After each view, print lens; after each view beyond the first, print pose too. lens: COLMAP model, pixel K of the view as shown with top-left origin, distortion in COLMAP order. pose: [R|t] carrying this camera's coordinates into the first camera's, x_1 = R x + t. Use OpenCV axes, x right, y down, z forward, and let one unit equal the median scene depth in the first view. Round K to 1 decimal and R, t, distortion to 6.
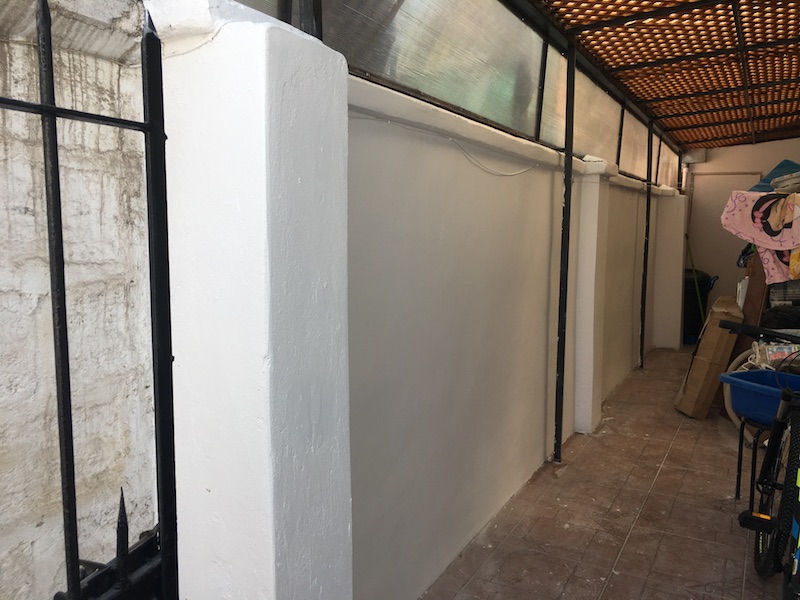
lens RADIAL K [[682.9, 0, 400.6], [0, 682.9, 302.4], [0, 0, 1]] dist [0.062323, -0.075916]
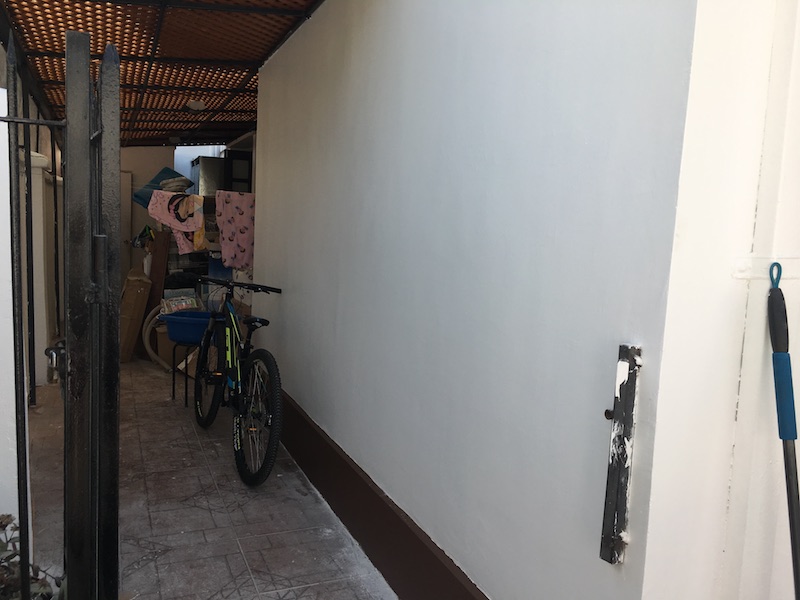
lens RADIAL K [[682.9, 0, 400.7], [0, 682.9, 300.1], [0, 0, 1]] dist [0.062323, -0.075916]
pose [[0.626843, -0.067979, 0.776174, -0.333782], [0.057894, 0.997497, 0.040607, 0.040131], [-0.776992, 0.019481, 0.629209, -0.306878]]
